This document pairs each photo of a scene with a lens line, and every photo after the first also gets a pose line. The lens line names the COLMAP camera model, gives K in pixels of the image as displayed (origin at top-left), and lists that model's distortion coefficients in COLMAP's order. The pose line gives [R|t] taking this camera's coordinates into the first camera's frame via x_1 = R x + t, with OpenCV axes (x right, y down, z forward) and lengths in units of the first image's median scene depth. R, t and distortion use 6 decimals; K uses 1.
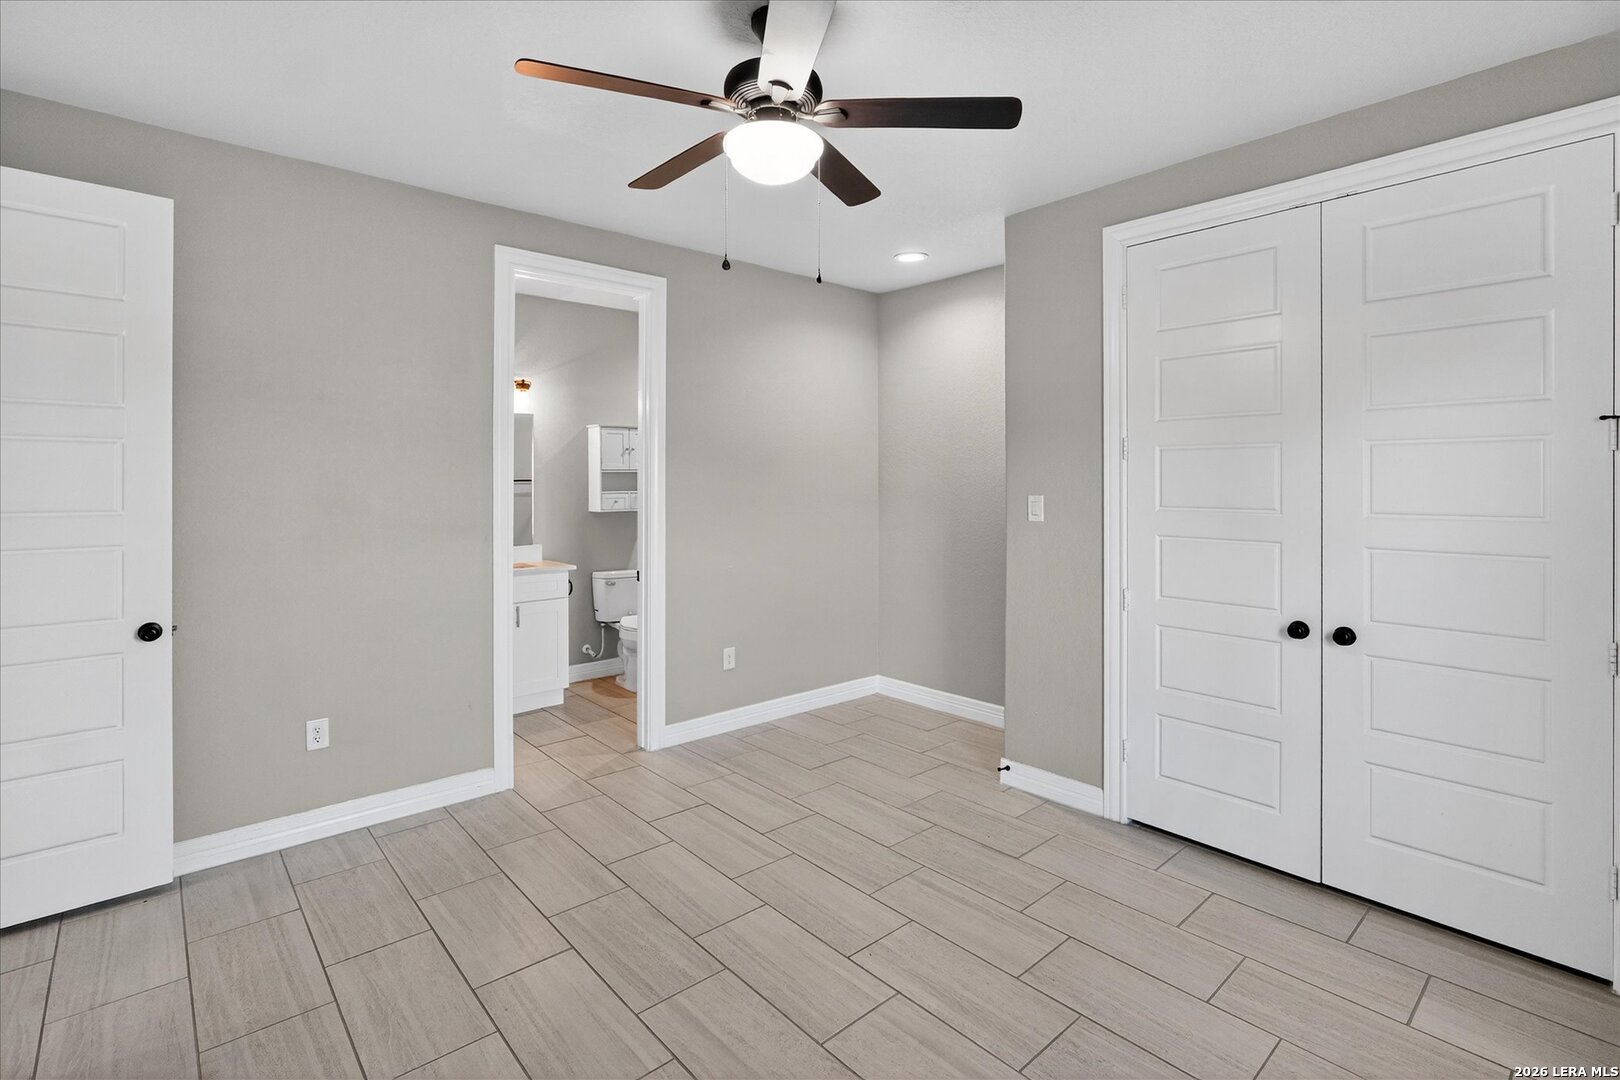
lens RADIAL K [[763.2, 0, 816.2], [0, 763.2, 482.2], [0, 0, 1]] dist [0.000715, 0.000128]
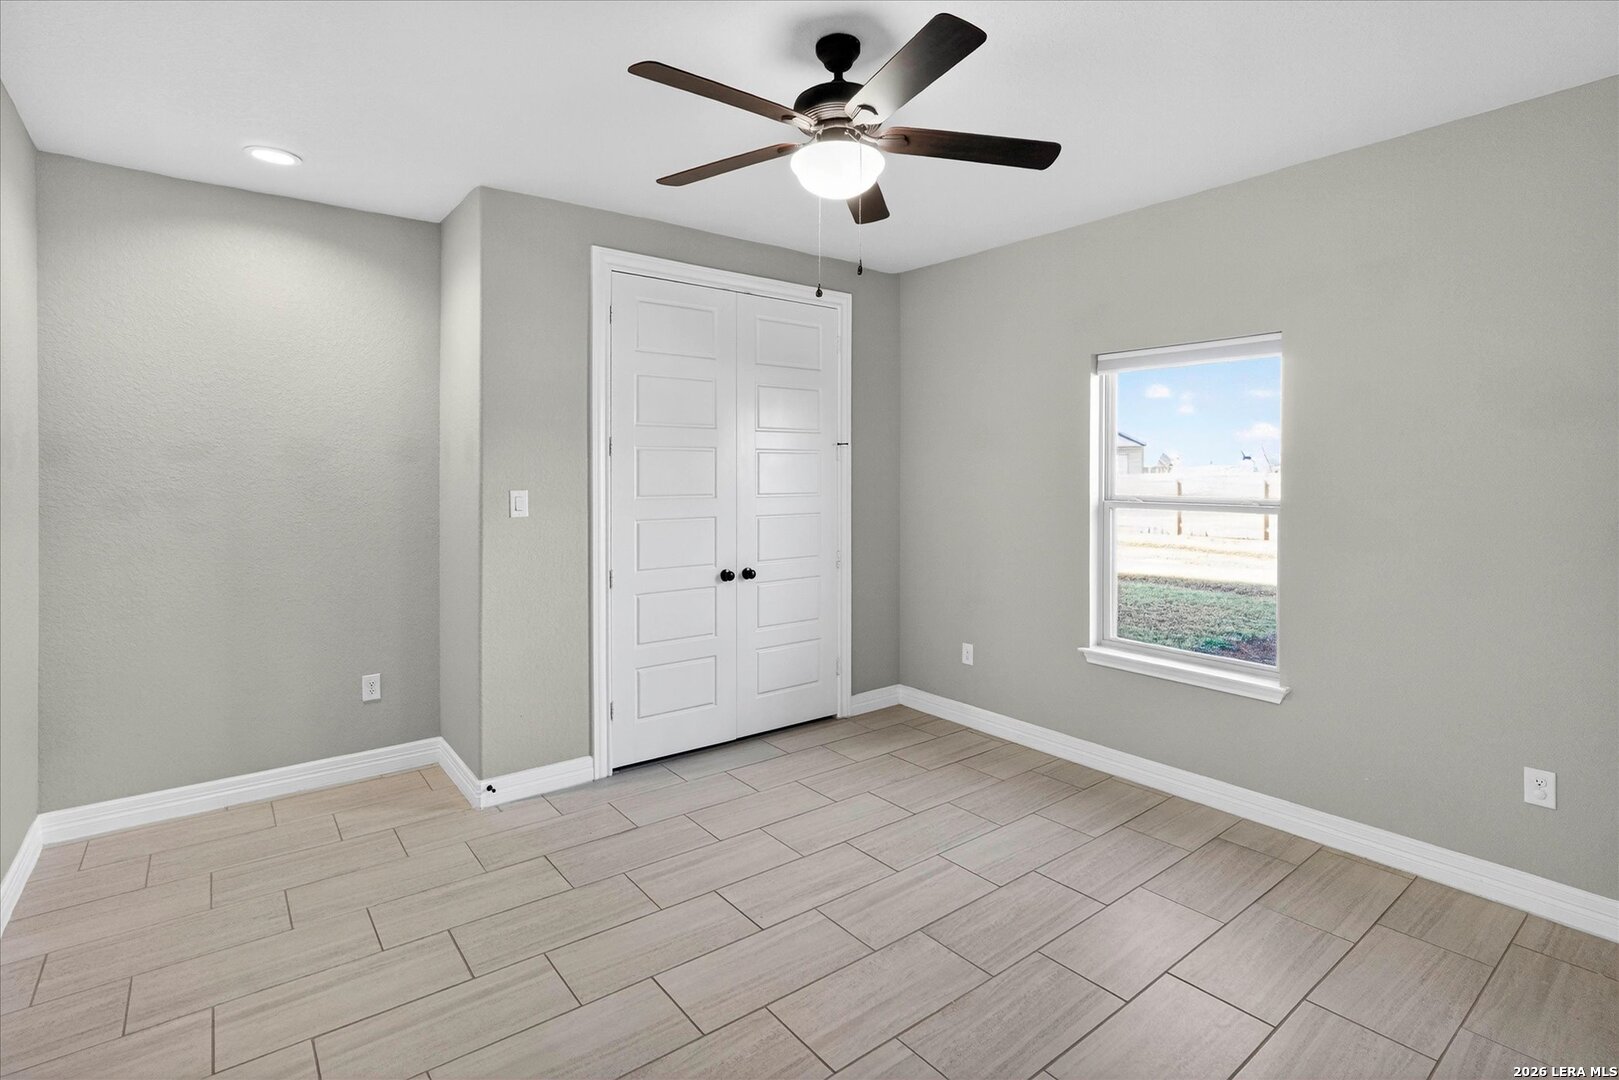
lens RADIAL K [[779.6, 0, 809.8], [0, 779.6, 475.5], [0, 0, 1]] dist [-0.000771, 0.000204]
pose [[0.074152, -0.002798, 0.997243, -0.738719], [-0.000728, 0.999996, 0.002859, -0.004929], [-0.997247, -0.000938, 0.074150, 0.617980]]
